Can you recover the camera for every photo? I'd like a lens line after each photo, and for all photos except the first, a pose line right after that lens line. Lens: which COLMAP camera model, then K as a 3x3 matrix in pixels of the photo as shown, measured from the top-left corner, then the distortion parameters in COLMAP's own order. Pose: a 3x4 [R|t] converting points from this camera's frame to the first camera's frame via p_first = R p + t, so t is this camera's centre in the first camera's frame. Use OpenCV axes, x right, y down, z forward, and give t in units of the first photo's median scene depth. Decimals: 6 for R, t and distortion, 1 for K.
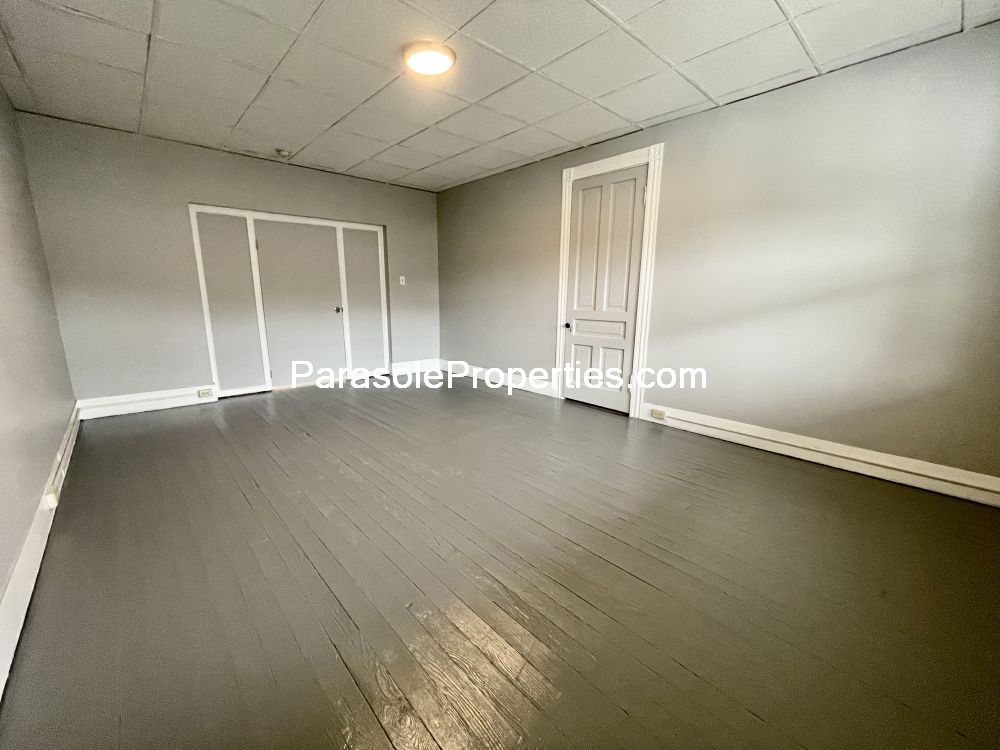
lens RADIAL K [[405.8, 0, 494.5], [0, 405.8, 375.2], [0, 0, 1]] dist [-0.003123, 0.000541]
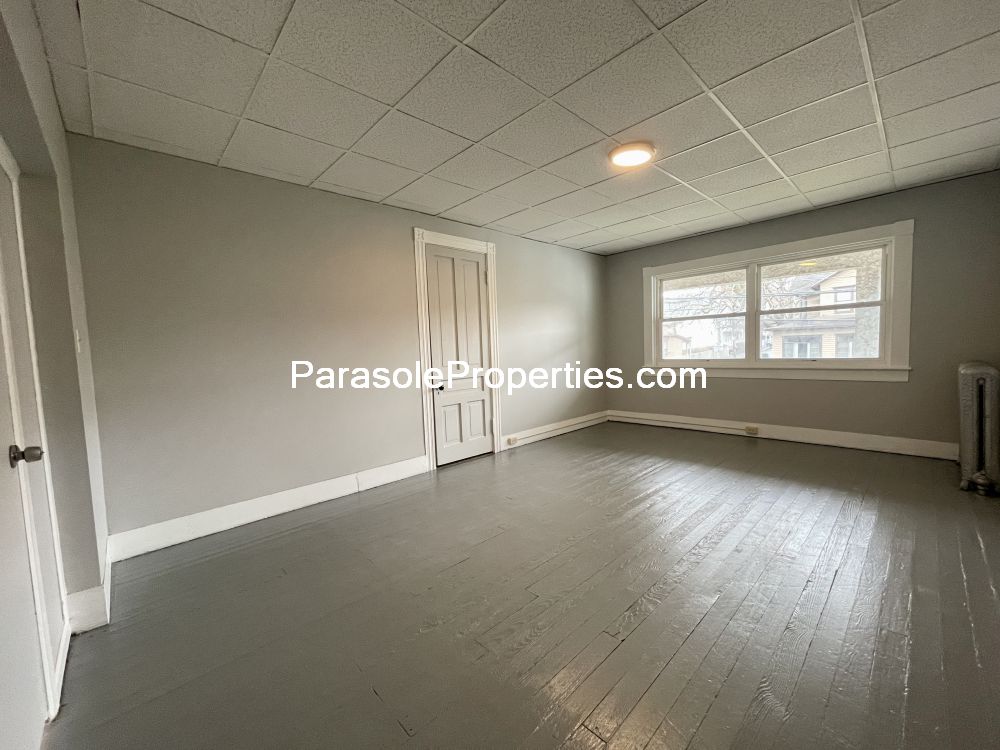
lens RADIAL K [[405.8, 0, 500.6], [0, 405.8, 375.2], [0, 0, 1]] dist [-0.003123, 0.000541]
pose [[-0.021631, -0.076962, 0.996799, -0.848023], [0.238393, 0.967876, 0.079902, -0.212823], [-0.970928, 0.239358, -0.002589, 0.937238]]
